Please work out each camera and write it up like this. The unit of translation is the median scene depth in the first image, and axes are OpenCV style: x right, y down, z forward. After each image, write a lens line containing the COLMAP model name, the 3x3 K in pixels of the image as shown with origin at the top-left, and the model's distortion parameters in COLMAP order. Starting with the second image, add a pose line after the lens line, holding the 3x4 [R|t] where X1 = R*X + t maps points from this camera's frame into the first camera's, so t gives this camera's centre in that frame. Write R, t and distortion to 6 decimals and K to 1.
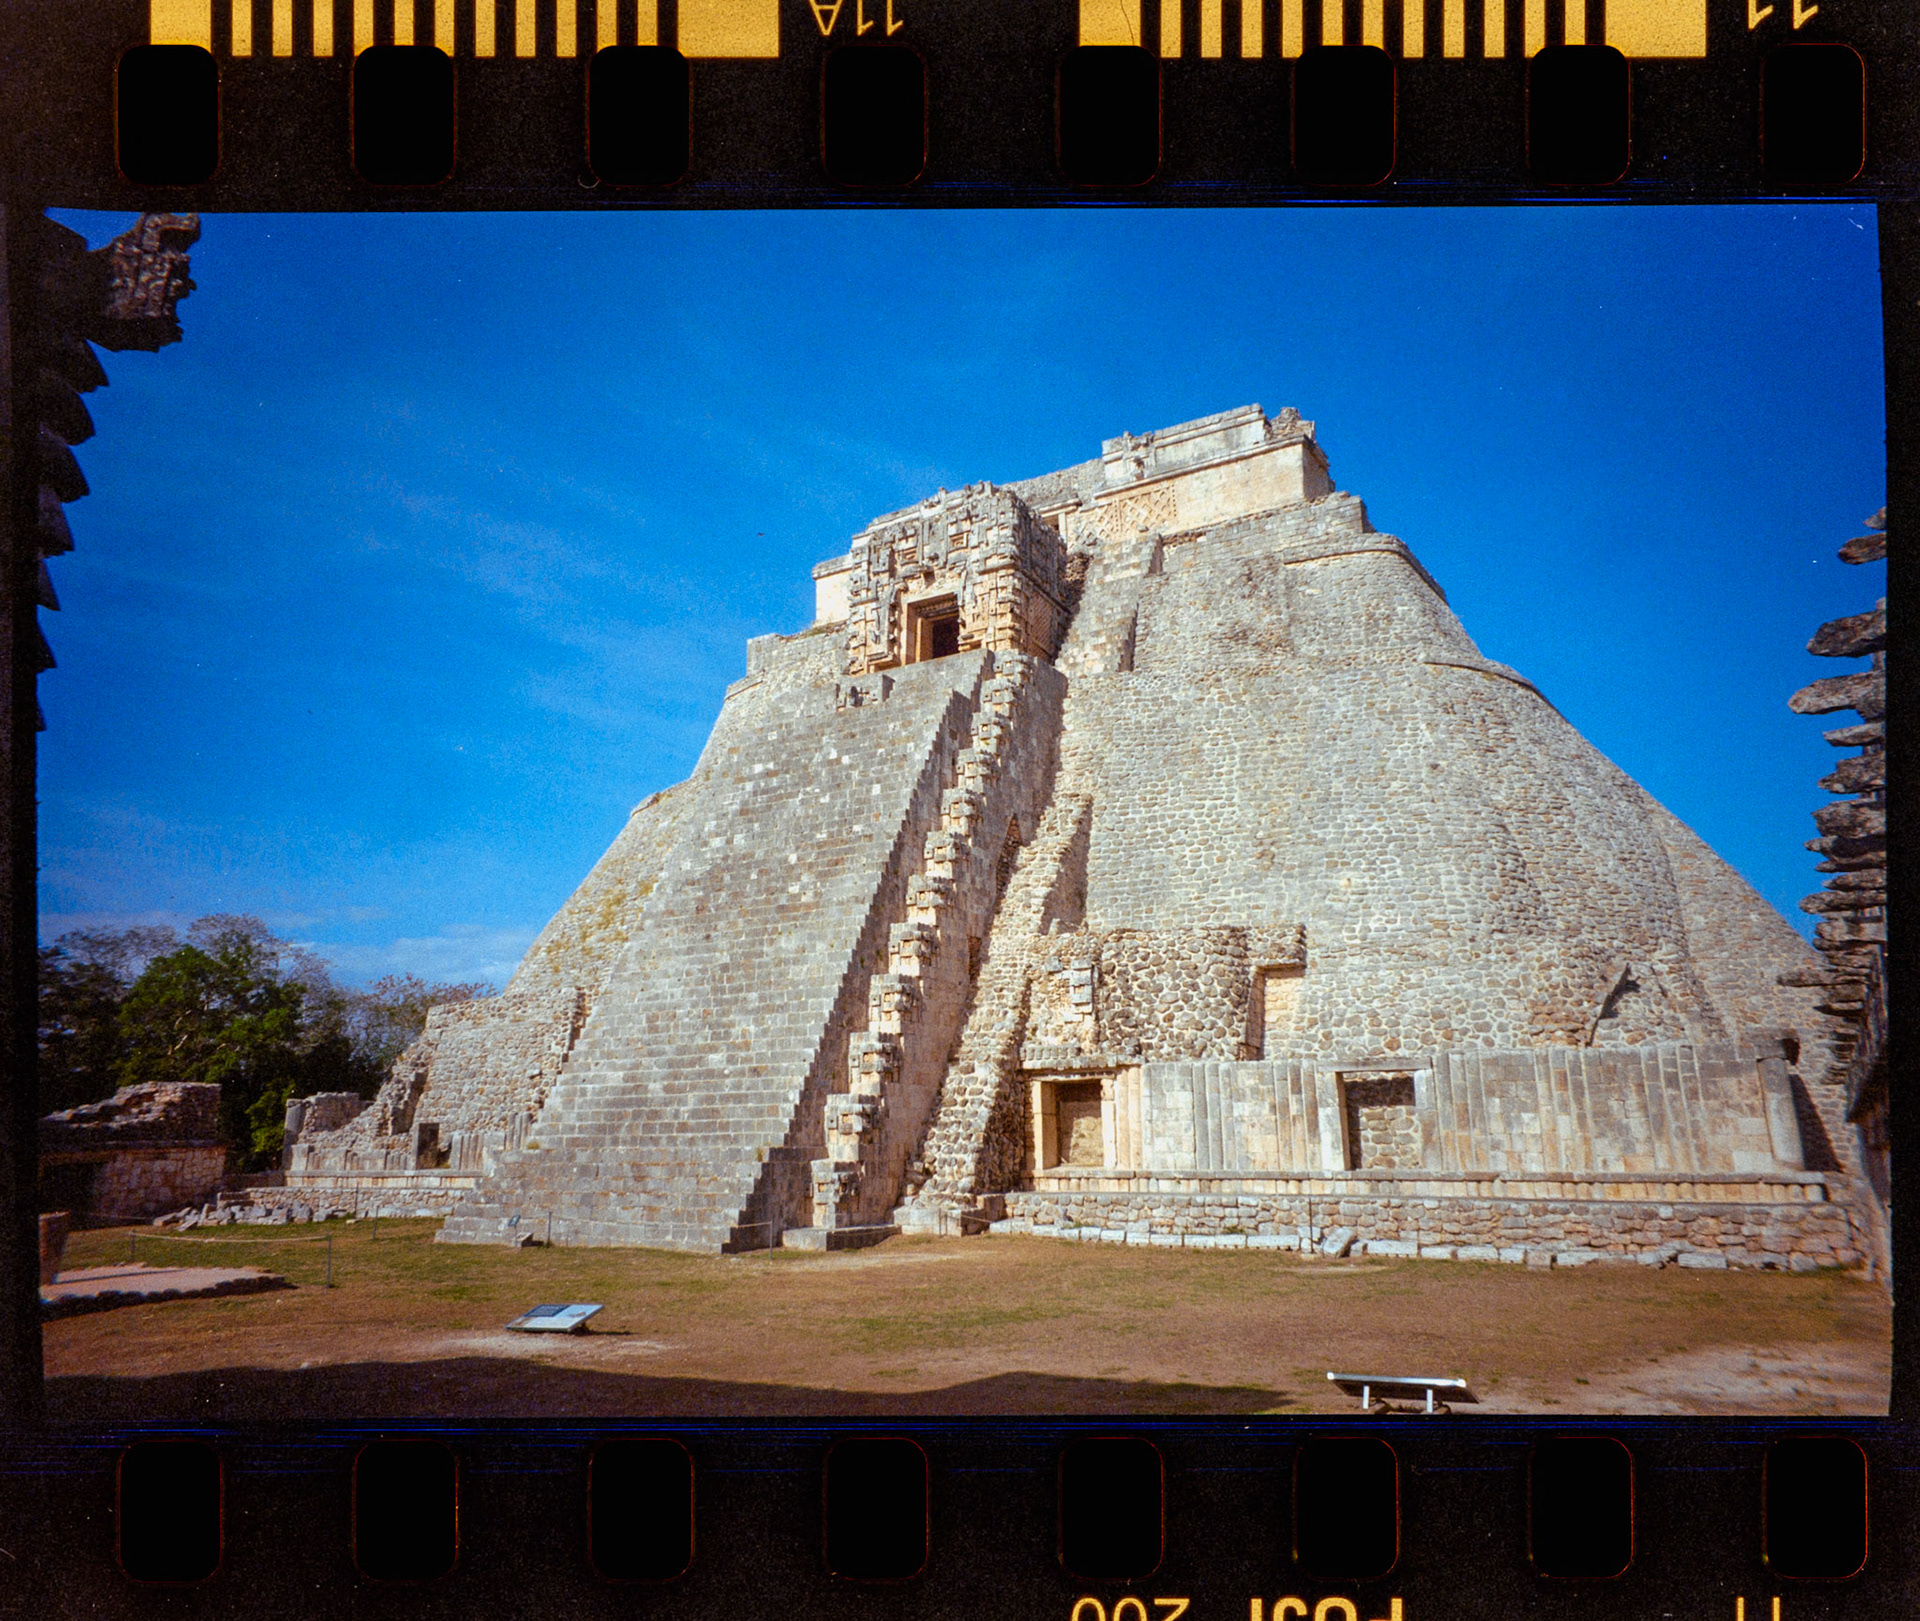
lens RADIAL K [[1383.7, 0, 962.0], [0, 1383.7, 804.5], [0, 0, 1]] dist [0.036692, 0.001093]
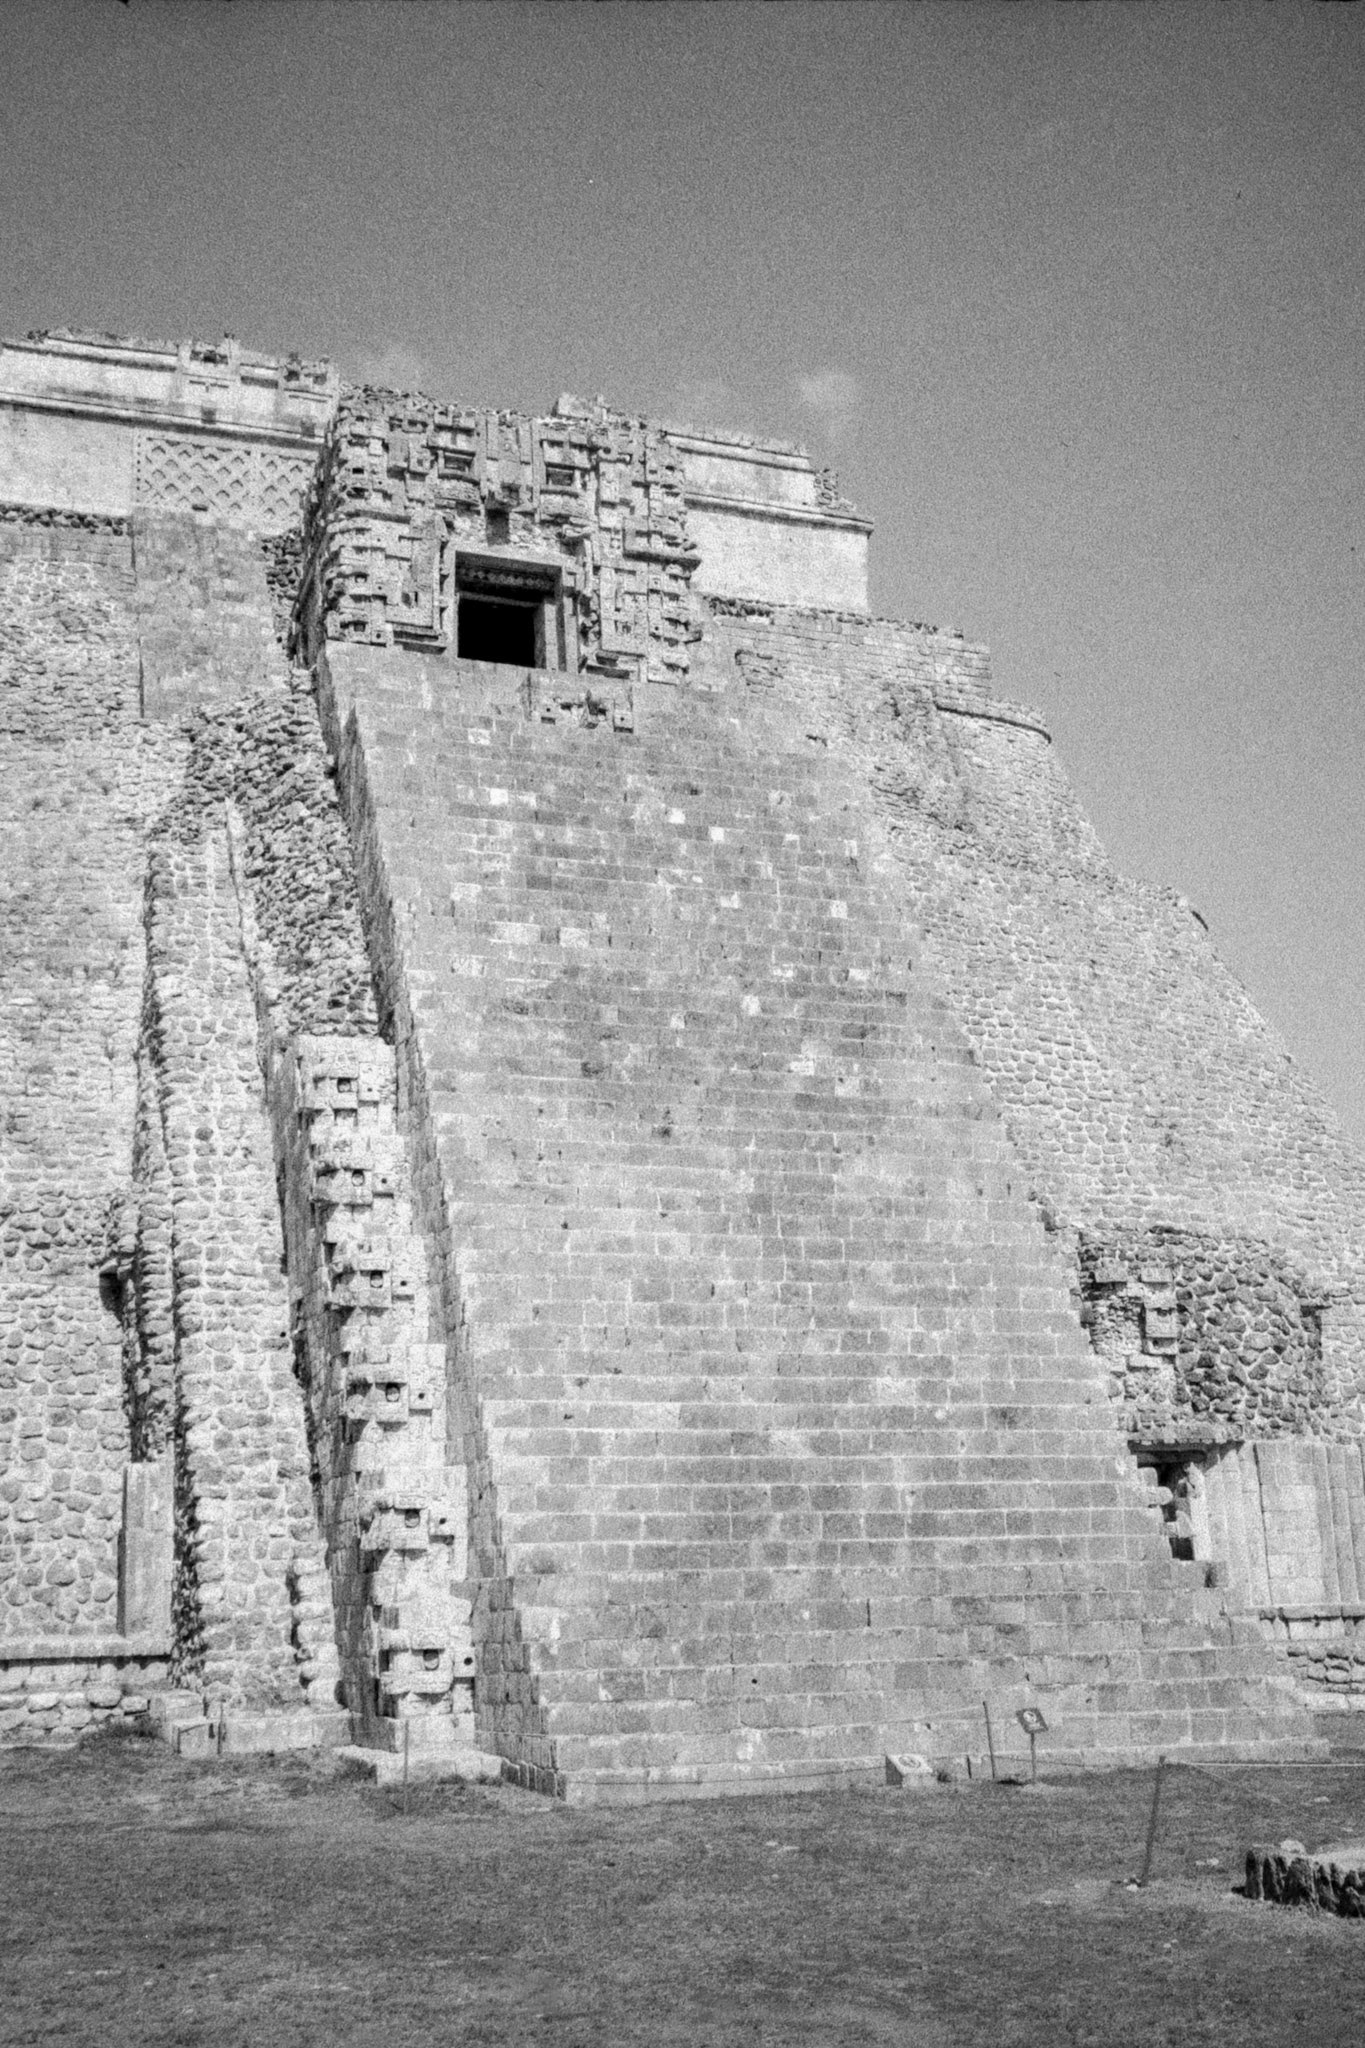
lens RADIAL K [[2157.6, 0, 686.7], [0, 2157.6, 1037.5], [0, 0, 1]] dist [-0.002075, 0.000000]
pose [[0.620924, 0.190913, 0.760266, -0.750866], [-0.168398, 0.979731, -0.108489, 0.143091], [-0.765568, -0.060664, 0.640488, 0.524499]]
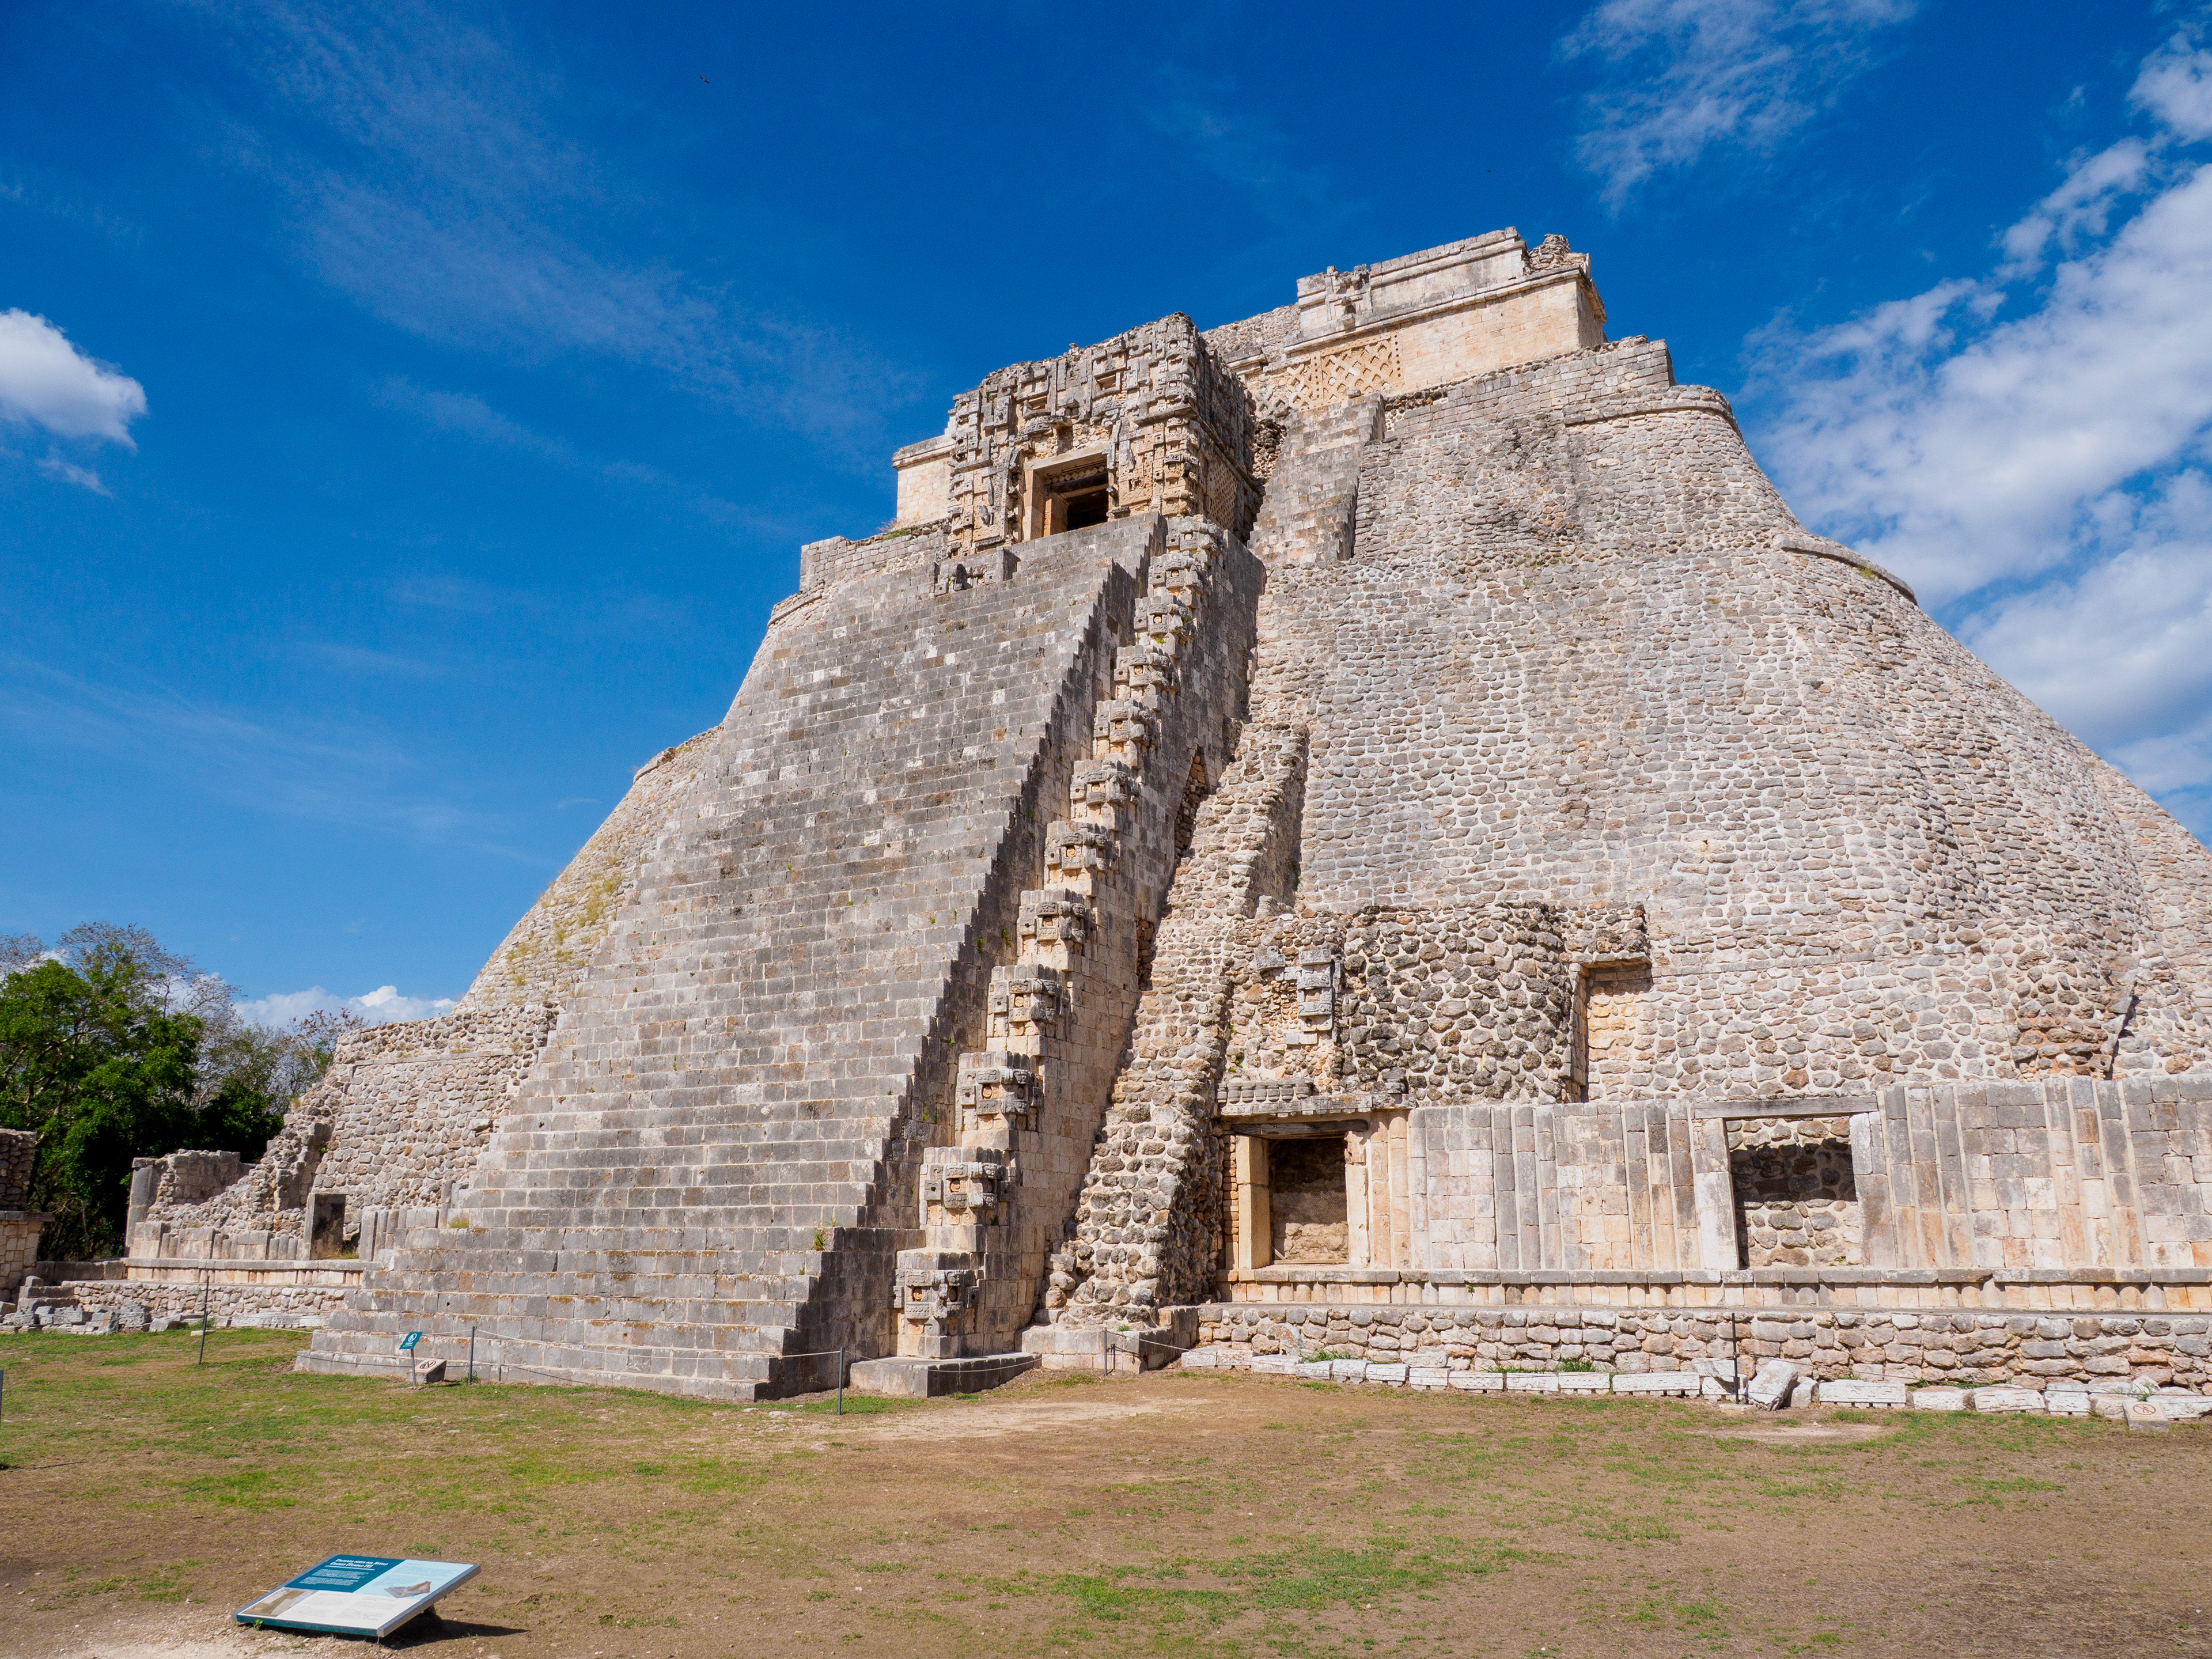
lens RADIAL K [[1625.2, 0, 1121.3], [0, 1625.2, 835.8], [0, 0, 1]] dist [-0.044136, 0.027895]
pose [[0.998488, 0.021335, 0.050655, -0.042661], [-0.020808, 0.999724, -0.010907, 0.064786], [-0.050874, 0.009836, 0.998657, 0.227404]]
